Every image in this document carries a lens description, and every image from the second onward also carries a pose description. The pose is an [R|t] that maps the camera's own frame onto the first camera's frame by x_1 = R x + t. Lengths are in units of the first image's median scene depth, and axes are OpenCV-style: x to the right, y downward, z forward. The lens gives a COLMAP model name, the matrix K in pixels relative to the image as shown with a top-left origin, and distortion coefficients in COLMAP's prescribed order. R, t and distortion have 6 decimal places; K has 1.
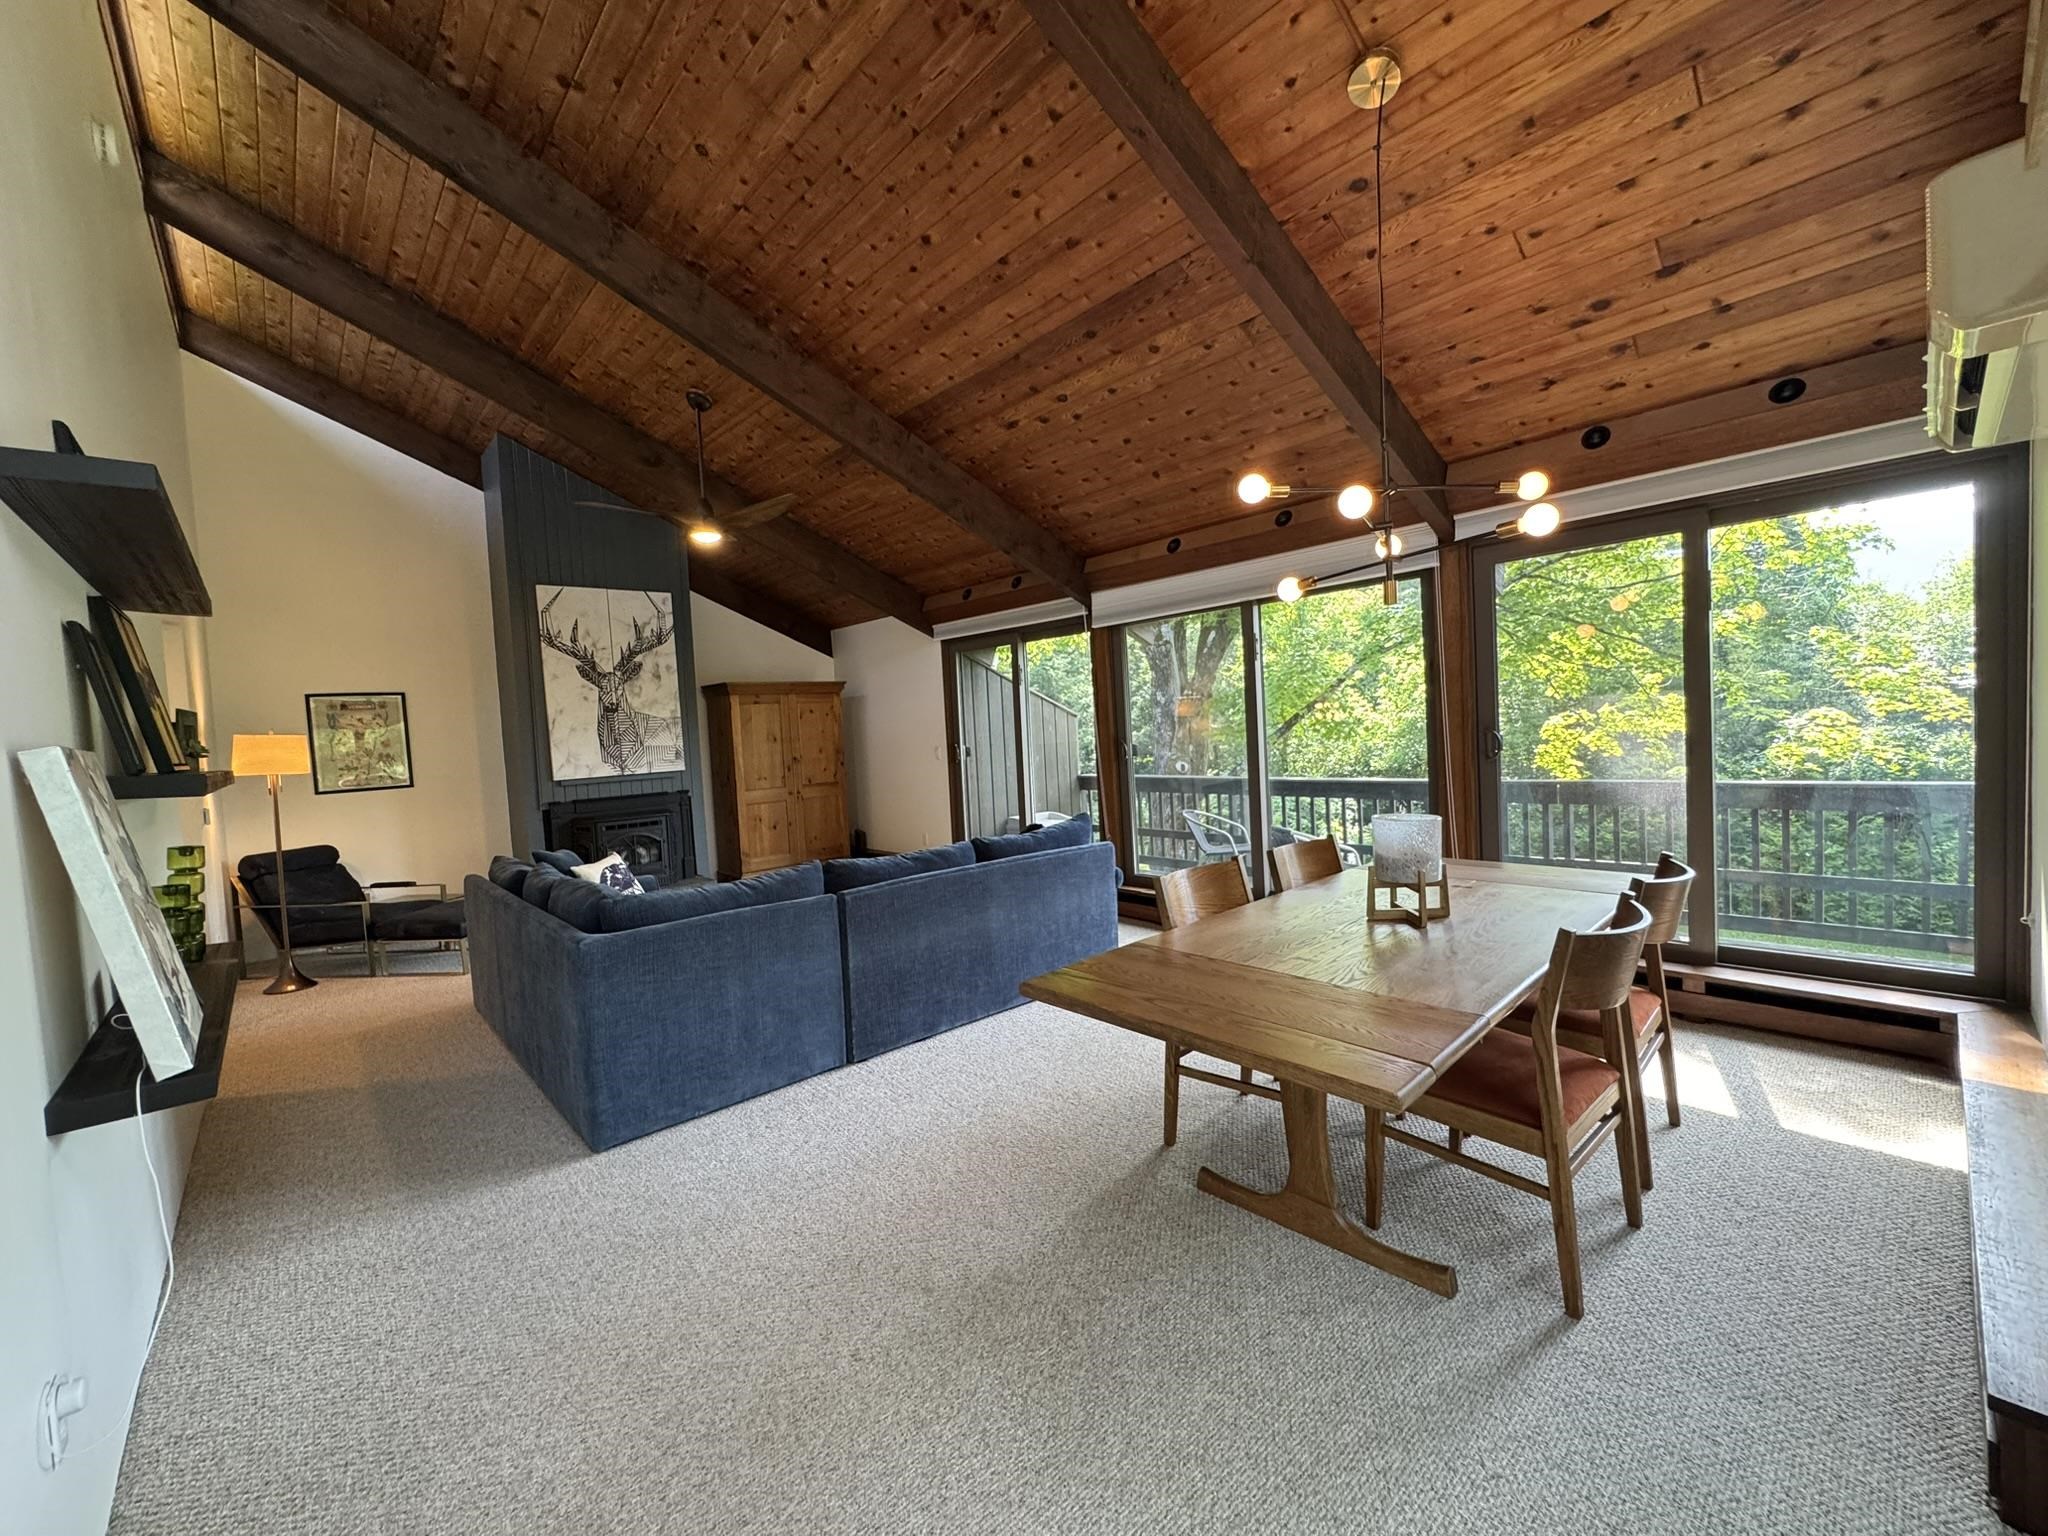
lens RADIAL K [[818.2, 0, 1030.0], [0, 818.2, 765.6], [0, 0, 1]] dist [-0.000740, -0.000064]
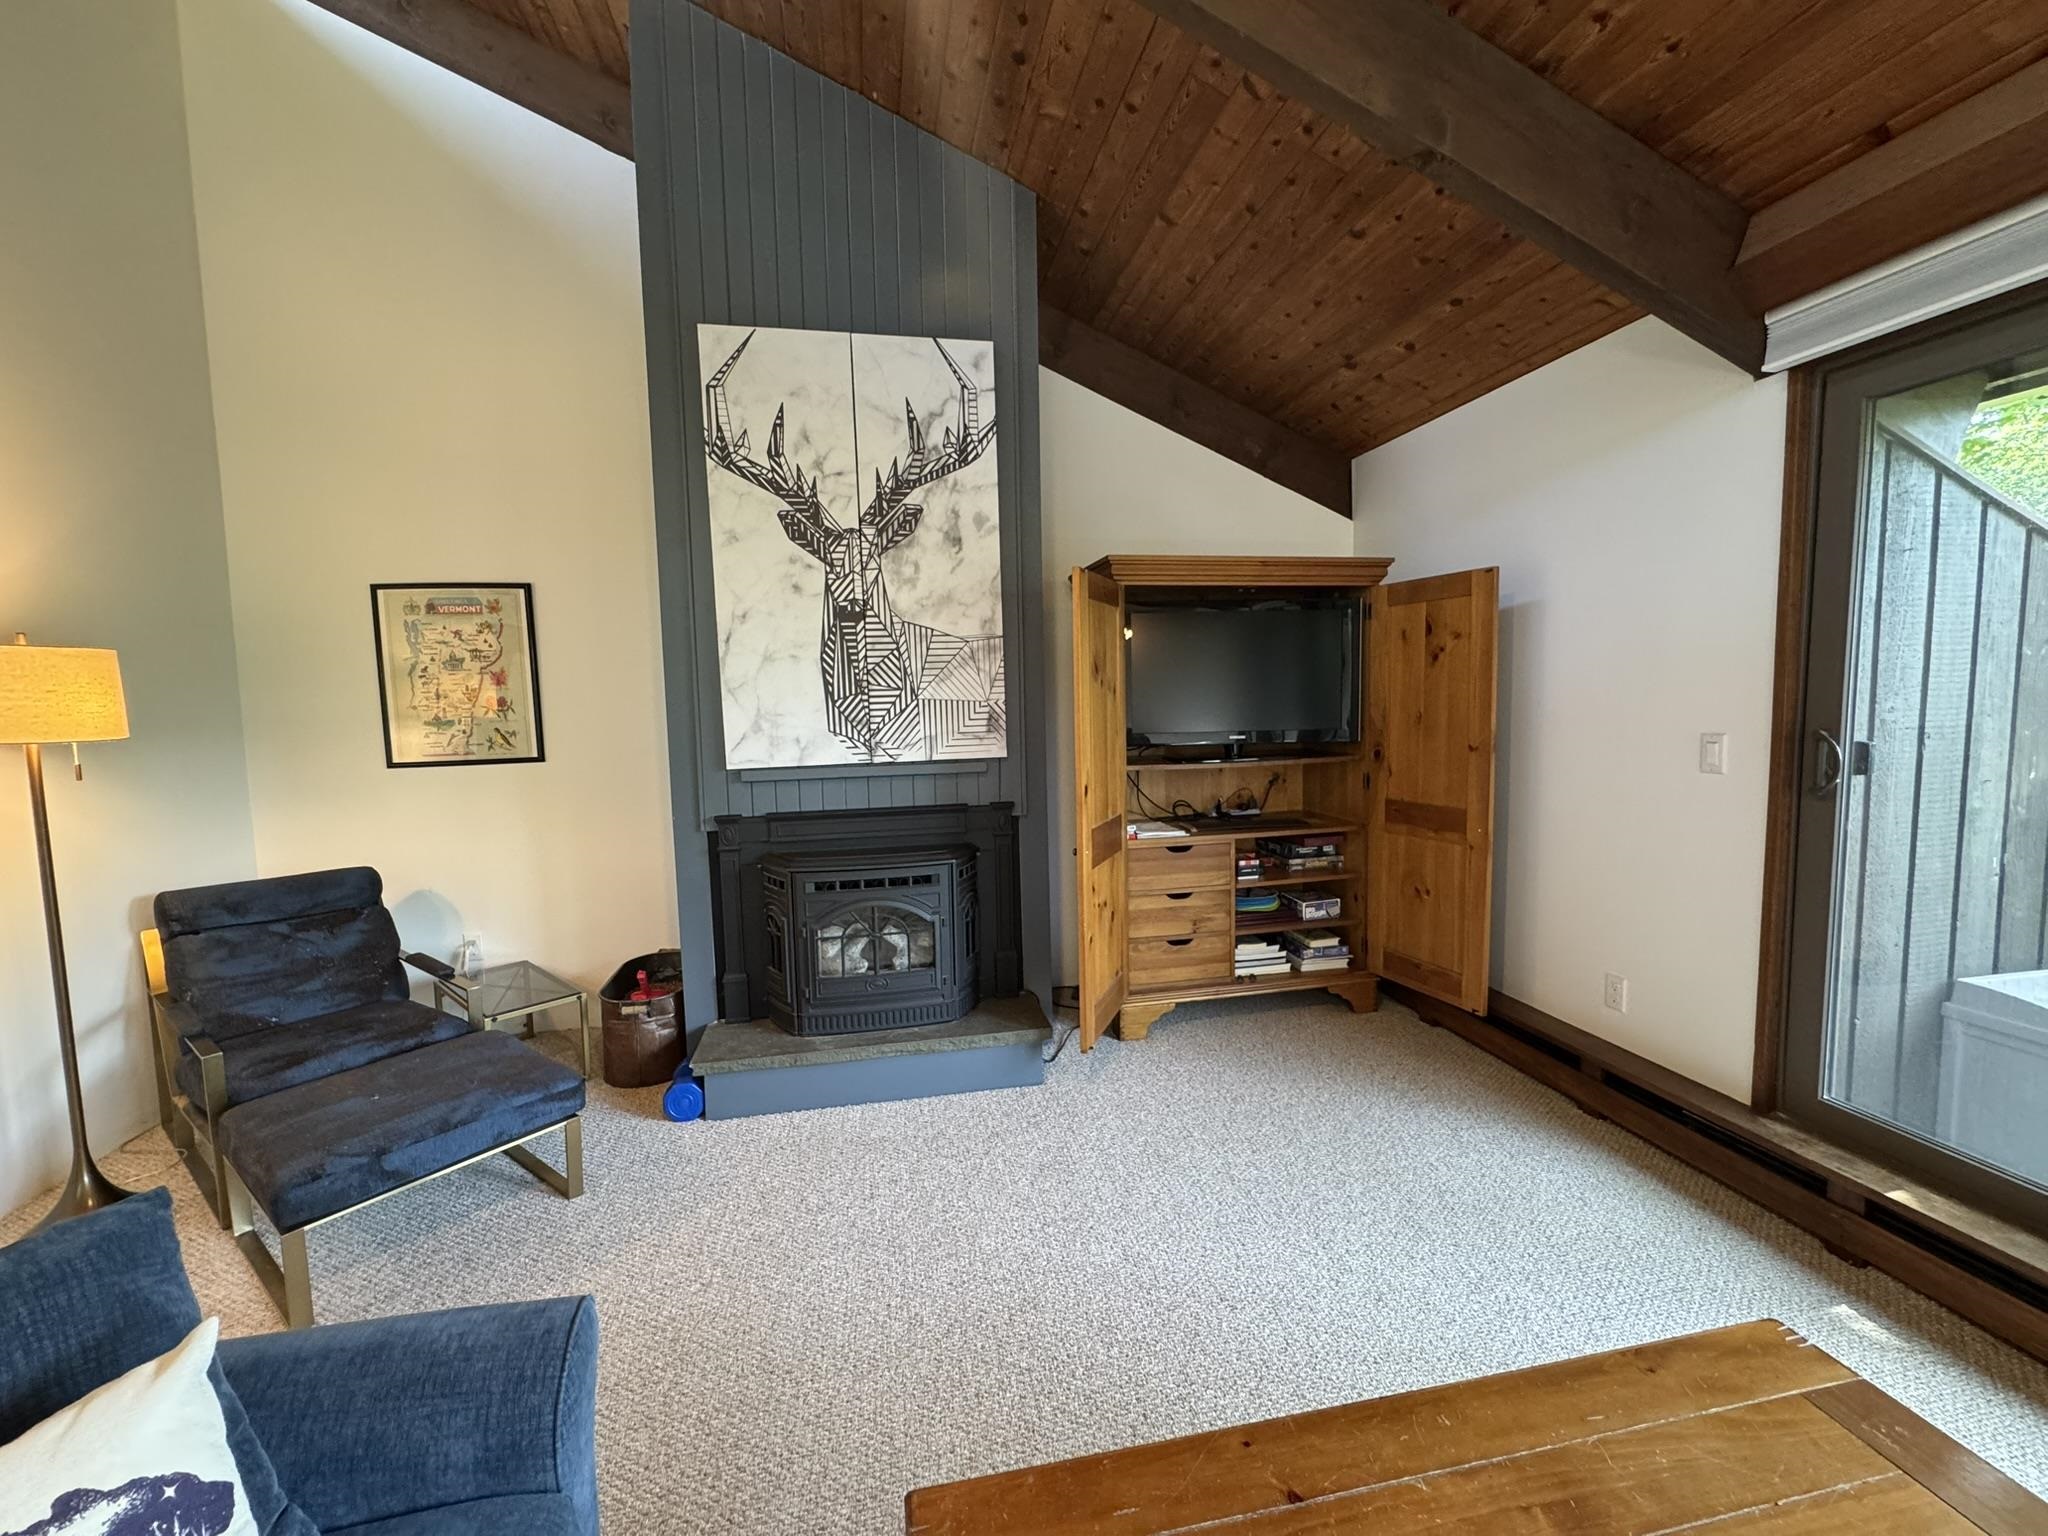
lens RADIAL K [[818.2, 0, 1027.4], [0, 818.2, 759.4], [0, 0, 1]] dist [-0.000740, -0.000064]
pose [[0.853078, 0.073648, -0.516560, -0.196114], [-0.047914, 0.996863, 0.062999, -0.022819], [0.519579, -0.028993, 0.853930, 0.667265]]
